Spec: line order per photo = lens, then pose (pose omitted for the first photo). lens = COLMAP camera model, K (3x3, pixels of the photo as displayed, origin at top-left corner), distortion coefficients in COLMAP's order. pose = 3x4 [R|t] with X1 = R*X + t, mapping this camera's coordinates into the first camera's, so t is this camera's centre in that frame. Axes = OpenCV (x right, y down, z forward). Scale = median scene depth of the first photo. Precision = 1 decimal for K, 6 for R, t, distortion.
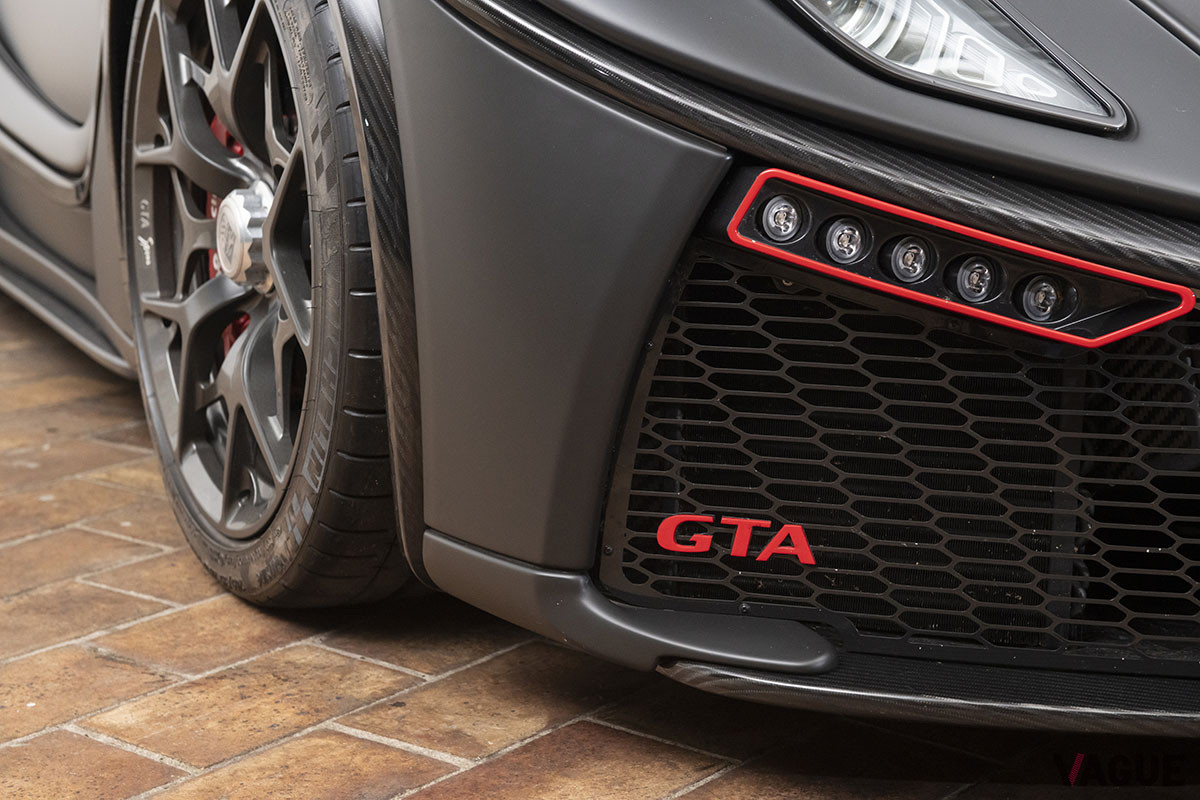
lens RADIAL K [[1938.0, 0, 600.0], [0, 1938.0, 400.0], [0, 0, 1]] dist [0.006592, 0.049442]
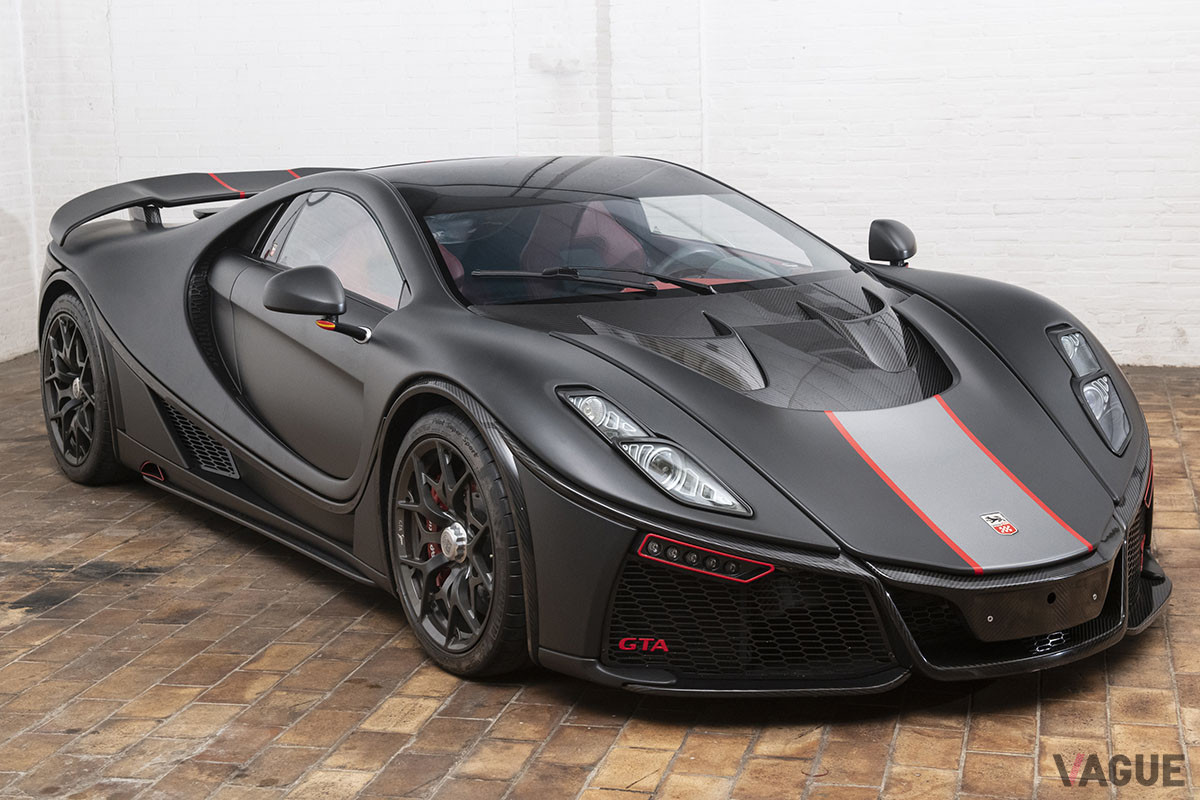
lens RADIAL K [[1718.5, 0, 600.0], [0, 1718.5, 400.0], [0, 0, 1]] dist [0.058132, 0.094160]
pose [[0.995073, -0.045653, 0.088011, -0.234245], [0.050934, 0.996974, -0.058725, -0.168870], [-0.085063, 0.062919, 0.994387, -1.852234]]
